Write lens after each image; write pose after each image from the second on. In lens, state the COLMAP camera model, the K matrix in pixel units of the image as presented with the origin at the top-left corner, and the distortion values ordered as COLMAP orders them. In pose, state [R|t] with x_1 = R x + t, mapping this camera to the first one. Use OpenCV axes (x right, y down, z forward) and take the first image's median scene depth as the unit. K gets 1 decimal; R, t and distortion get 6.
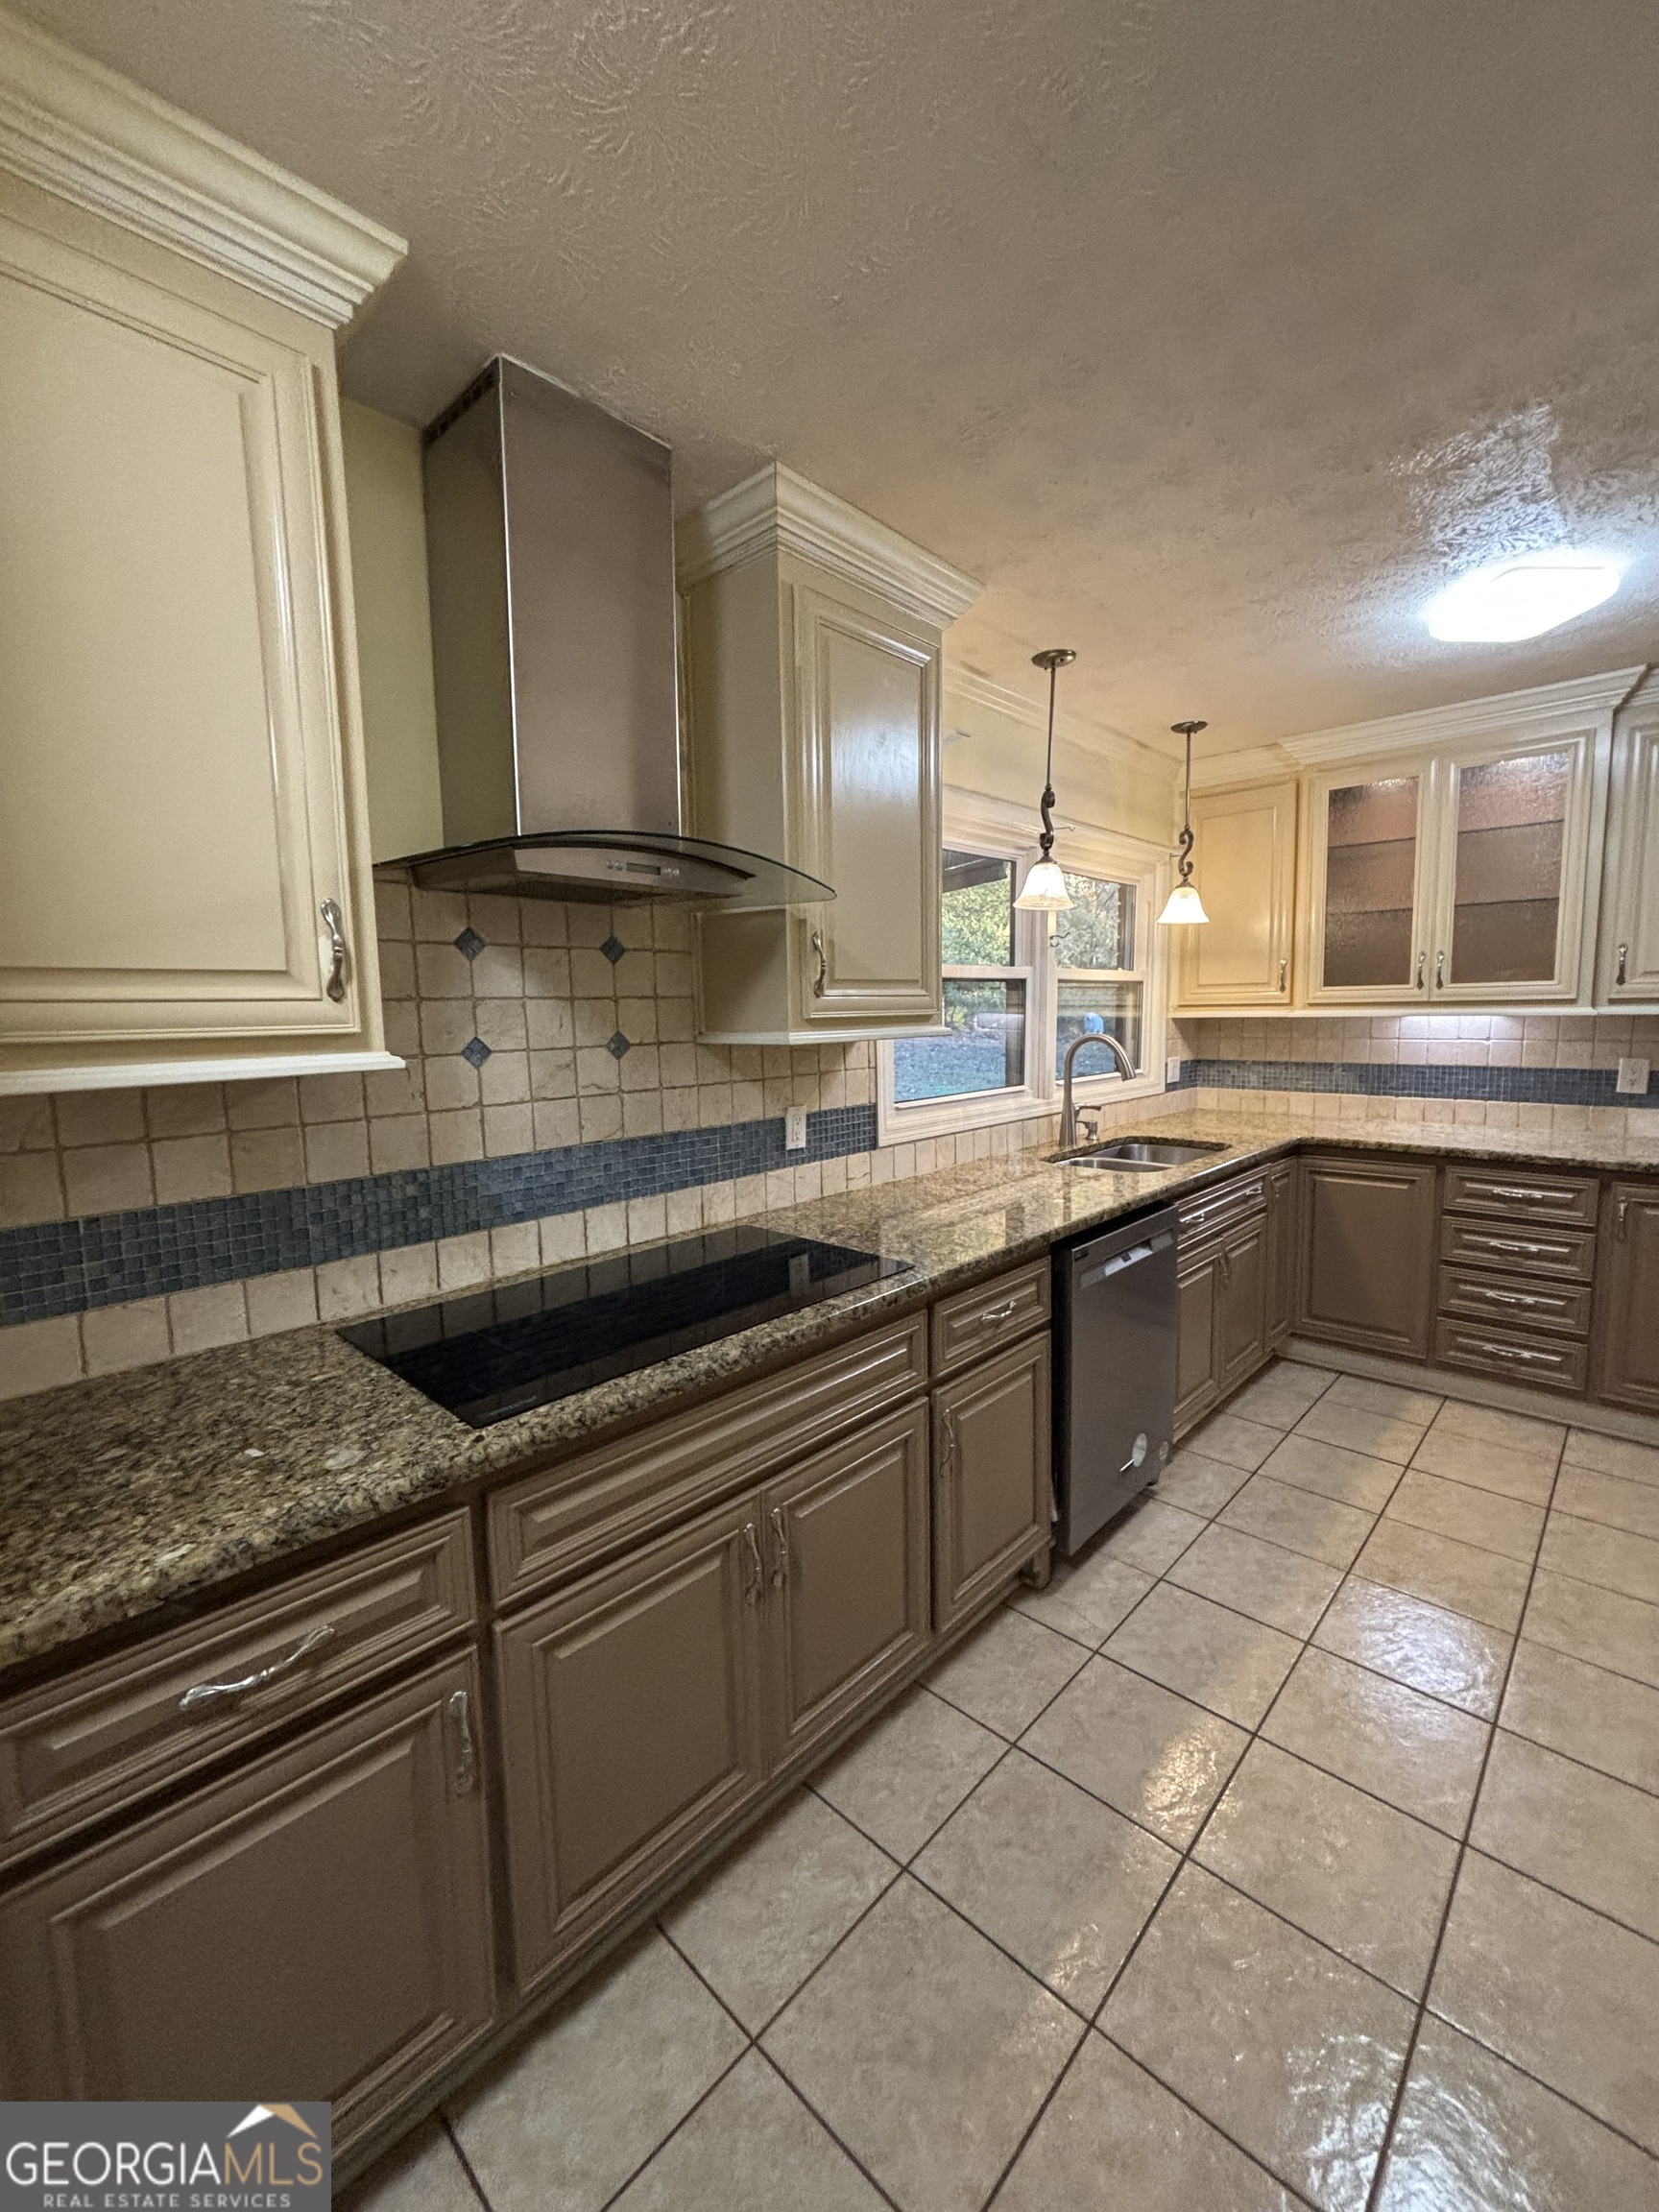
lens RADIAL K [[890.4, 0, 830.3], [0, 890.4, 1102.2], [0, 0, 1]] dist [-0.000147, 0.000415]
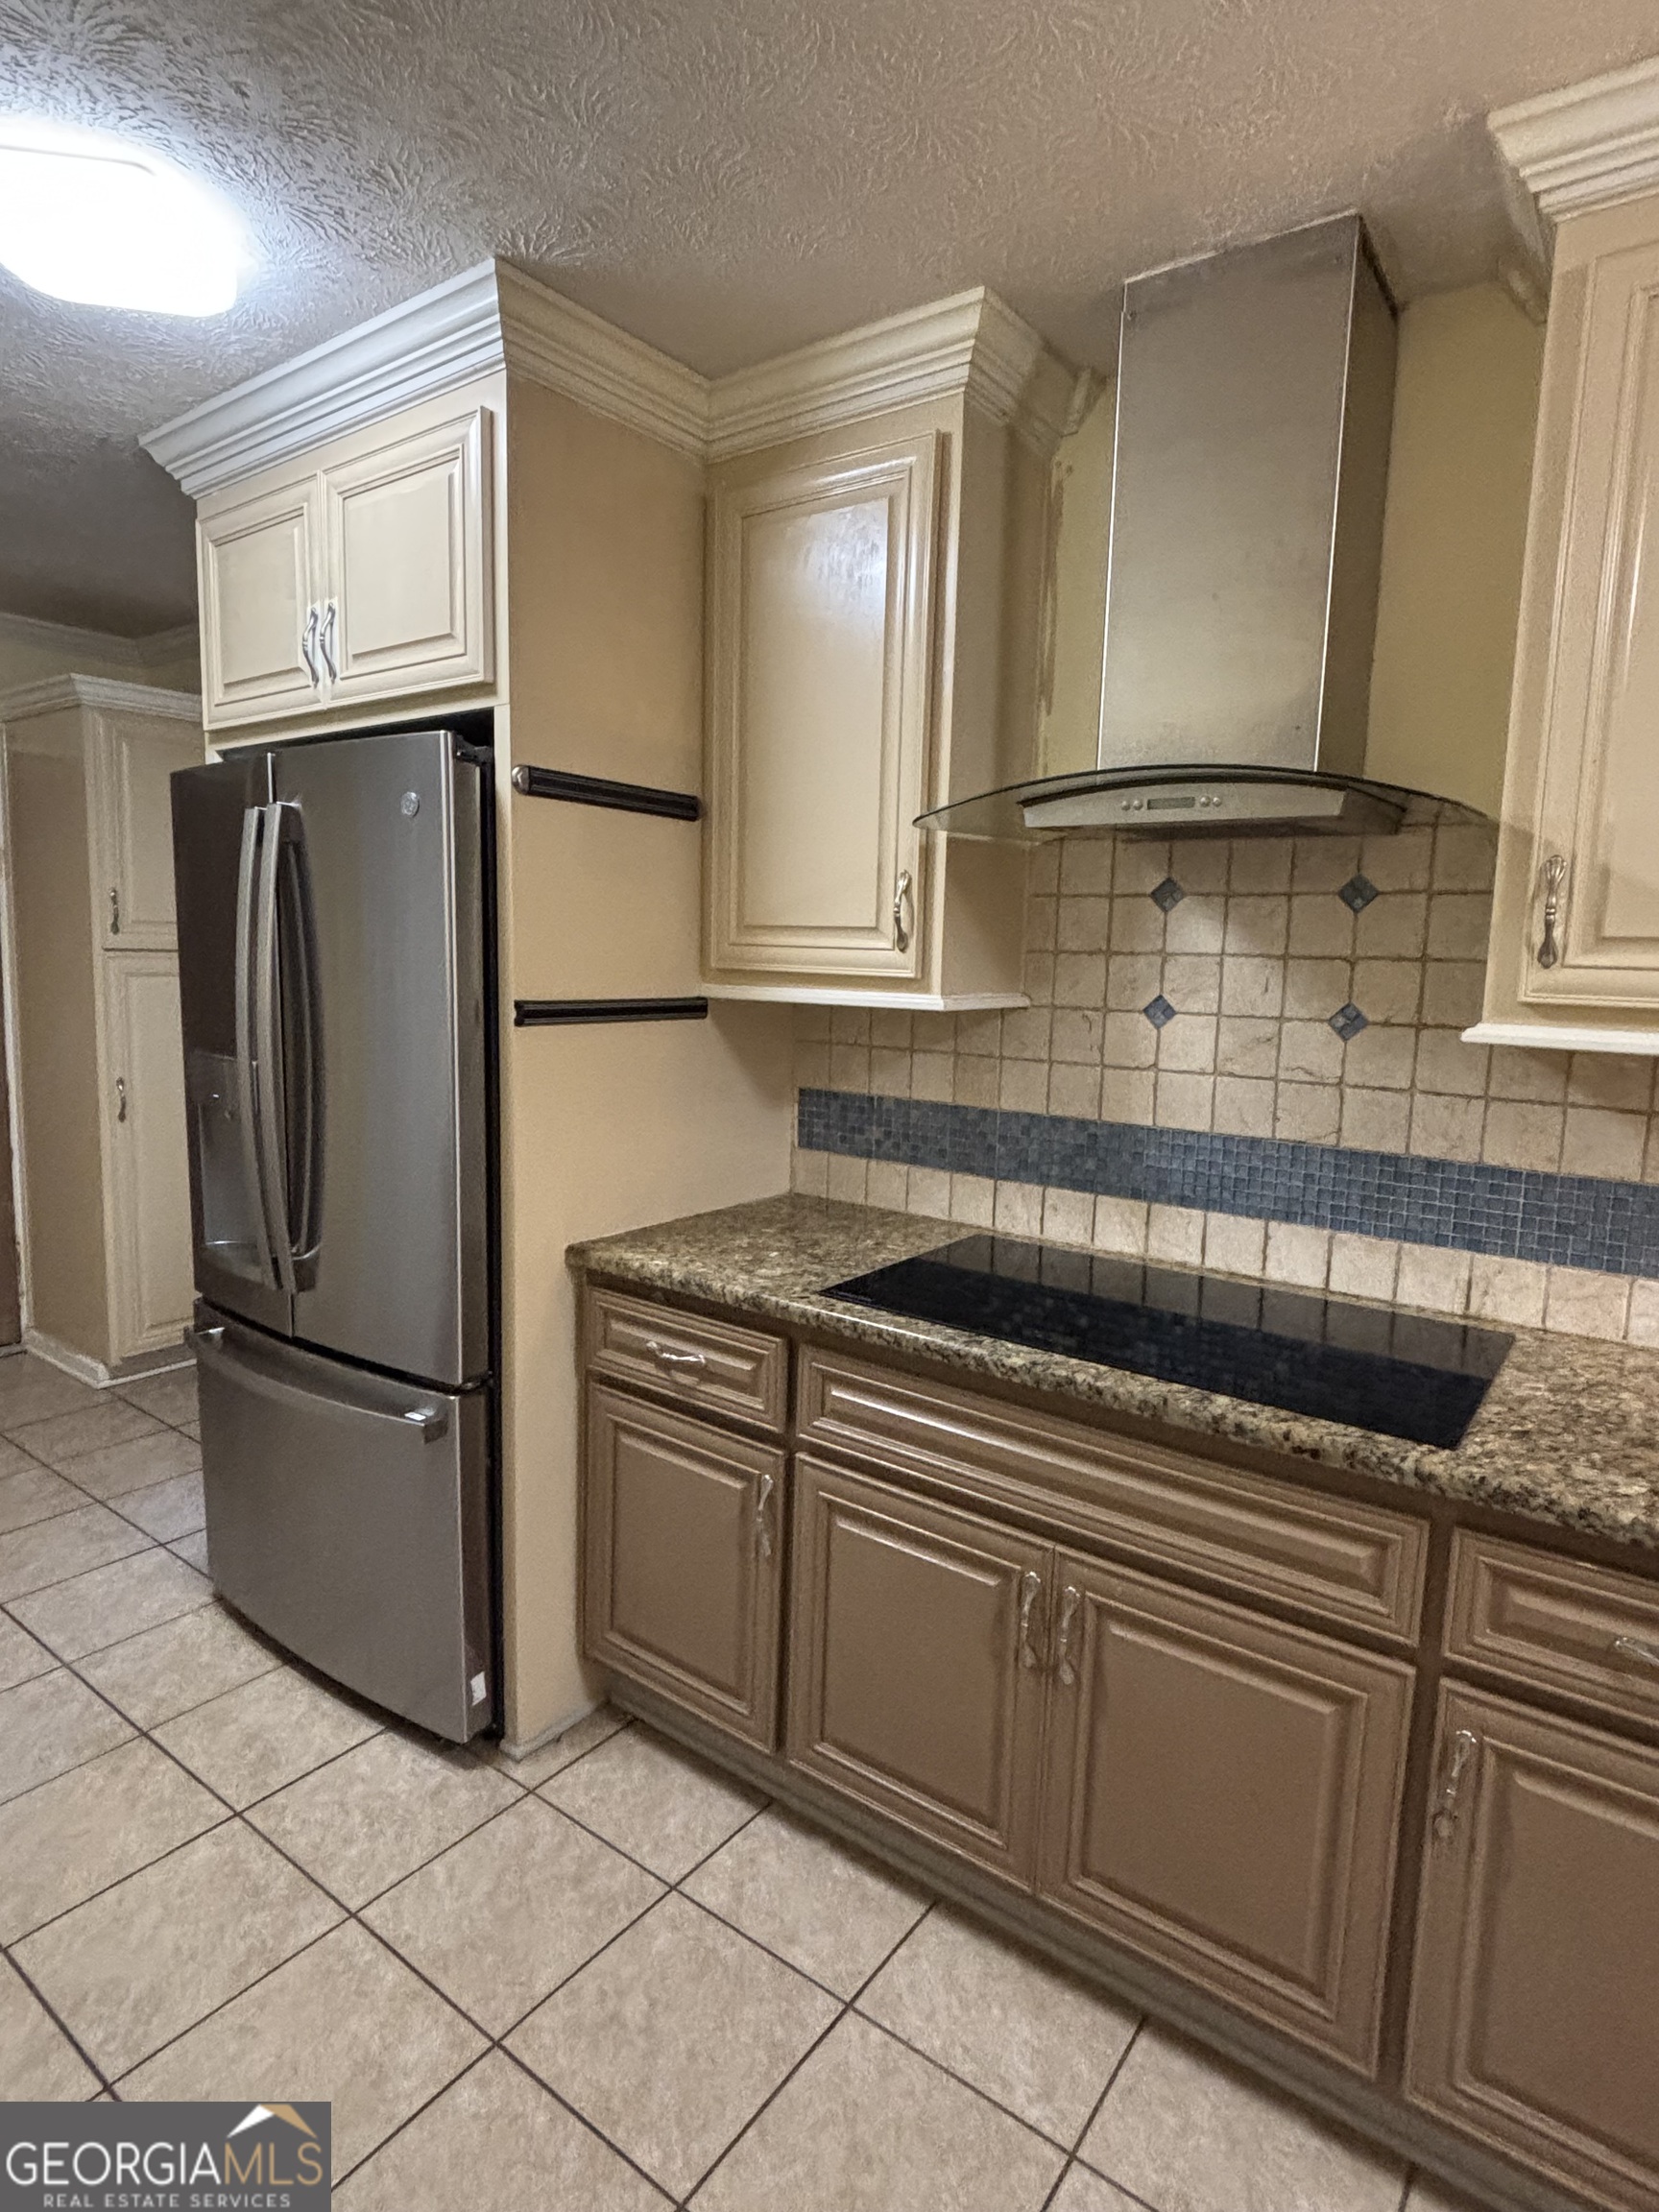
lens RADIAL K [[1184.8, 0, 825.1], [0, 1184.8, 1093.4], [0, 0, 1]] dist [0.007311, -0.005822]
pose [[0.118302, 0.144665, -0.982383, 0.731734], [-0.137405, 0.982198, 0.128091, -0.076273], [0.983425, 0.119831, 0.136074, 0.461880]]
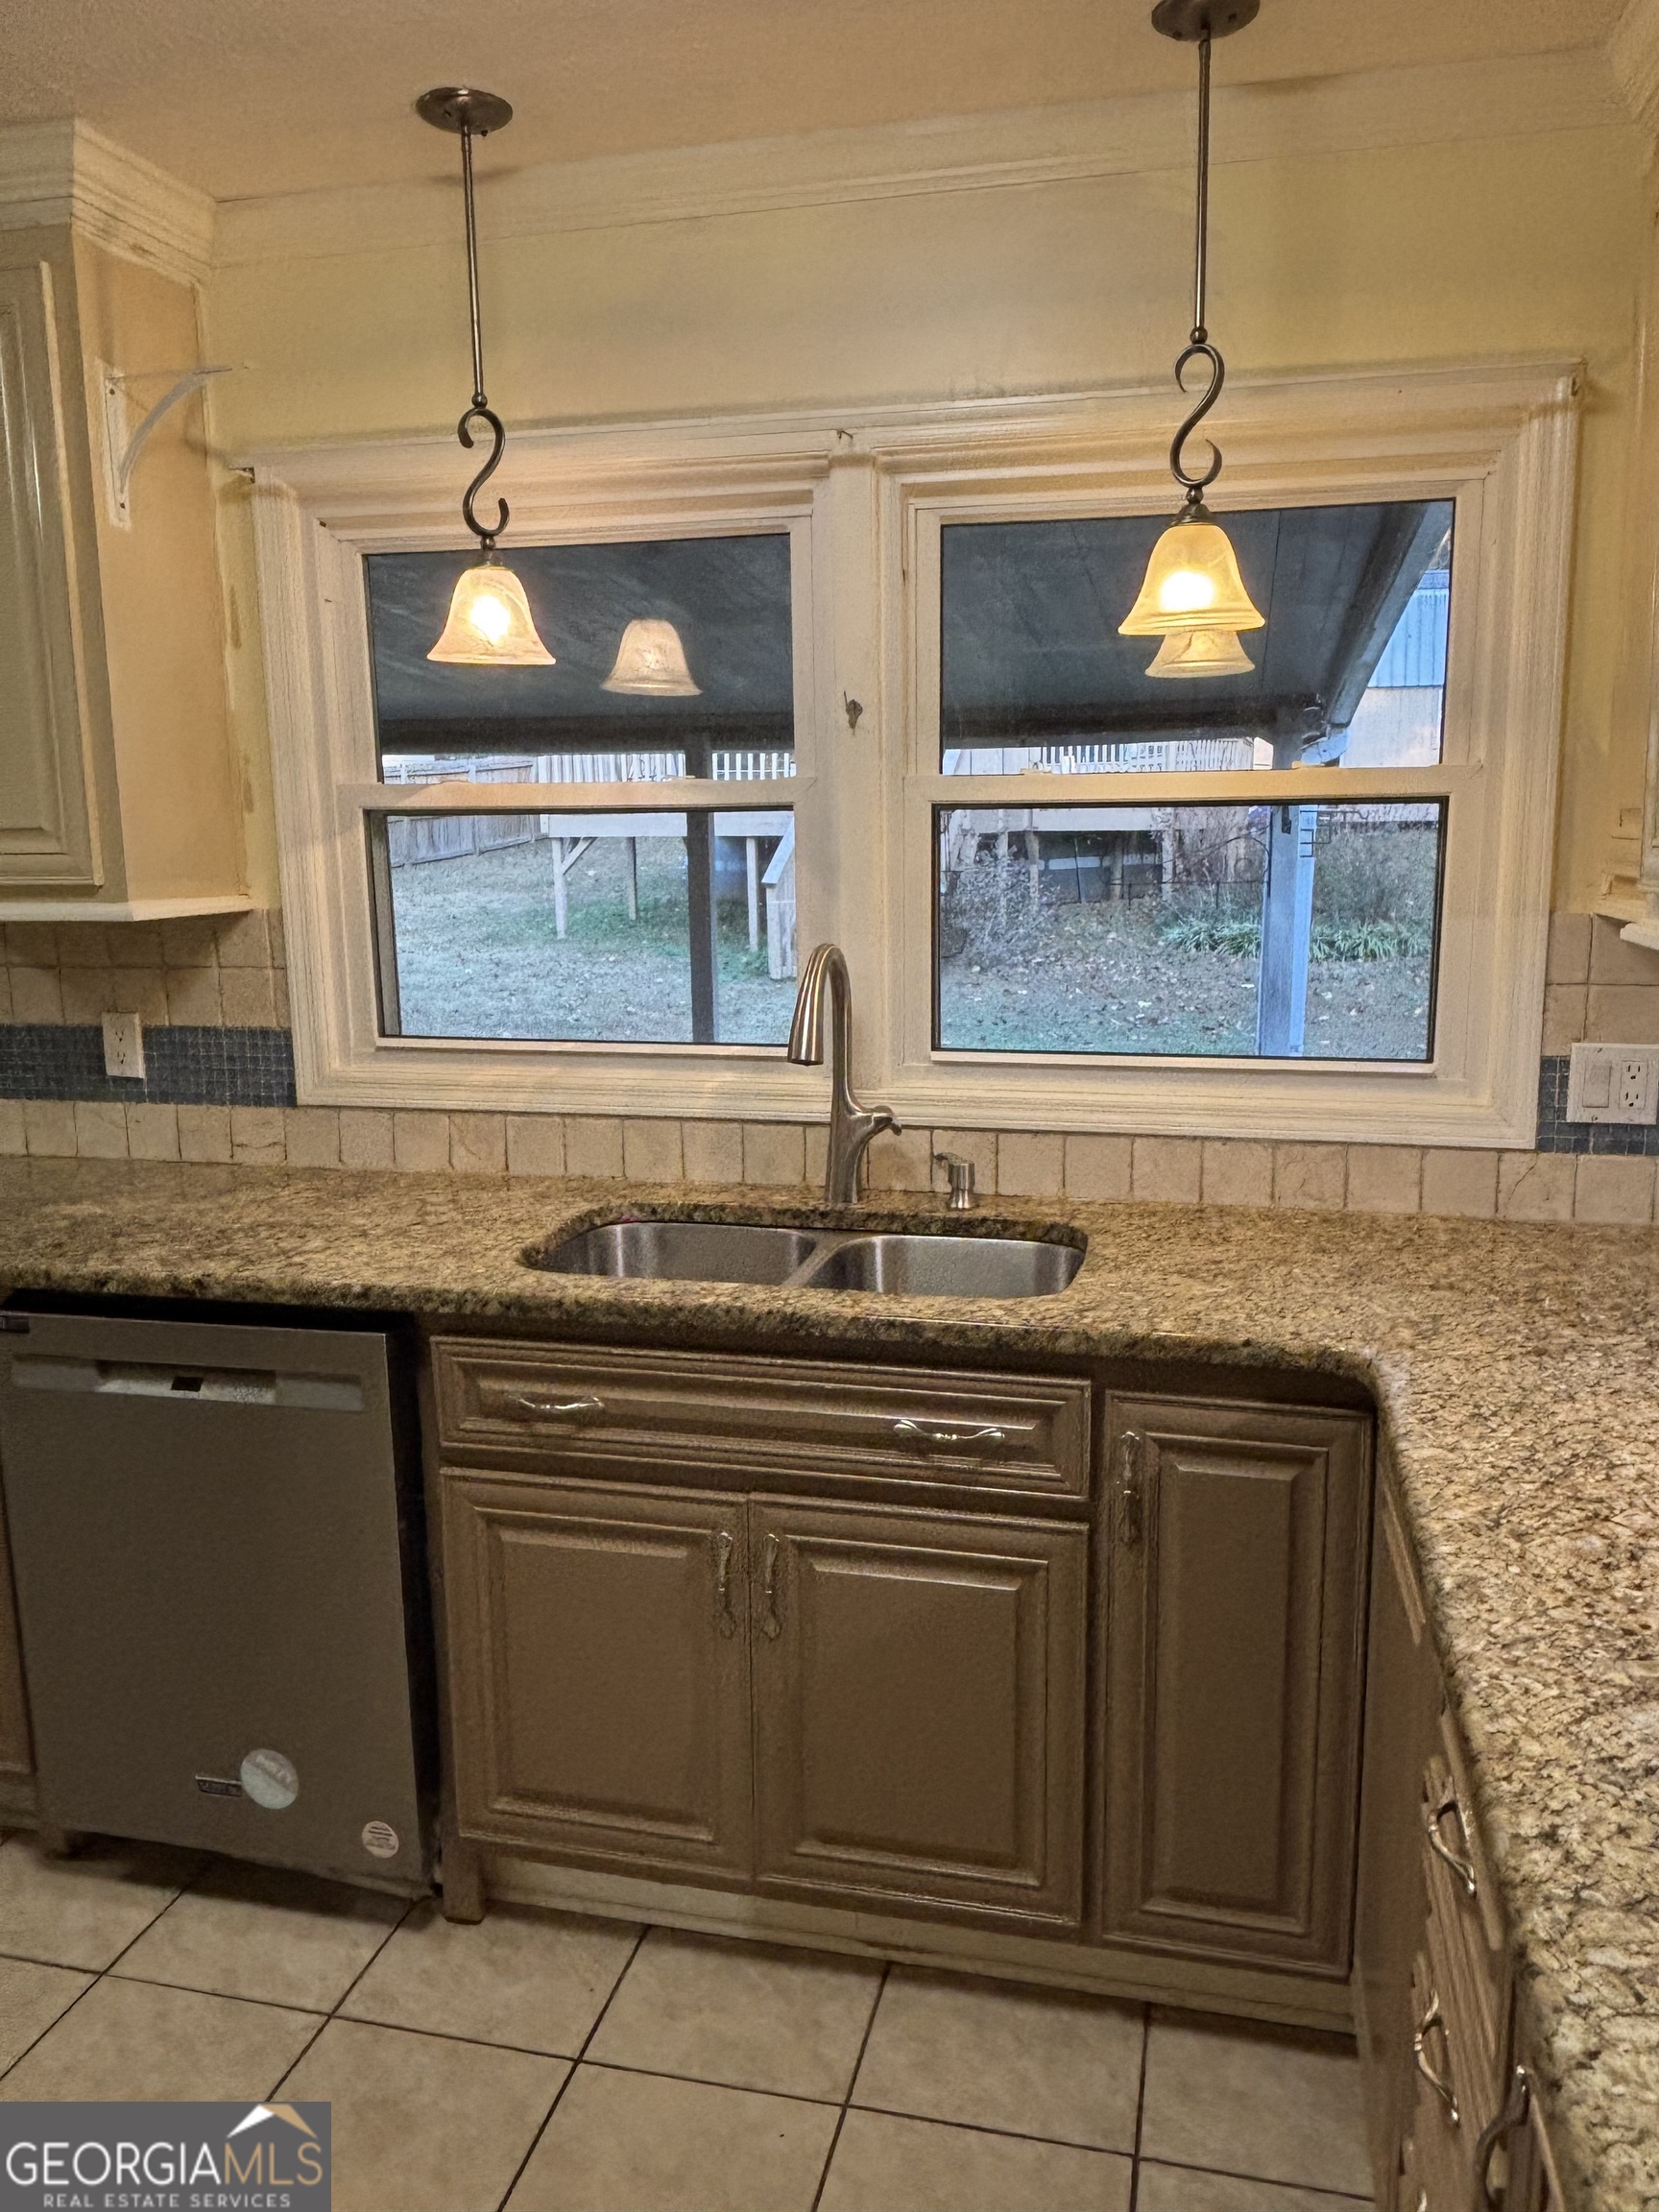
lens RADIAL K [[1612.9, 0, 840.8], [0, 1612.9, 1099.2], [0, 0, 1]] dist [0.041892, -0.062622]
pose [[0.499124, 0.159810, -0.851666, 1.621320], [-0.092458, 0.987058, 0.131030, -0.179567], [0.861584, 0.013343, 0.507440, 1.074969]]
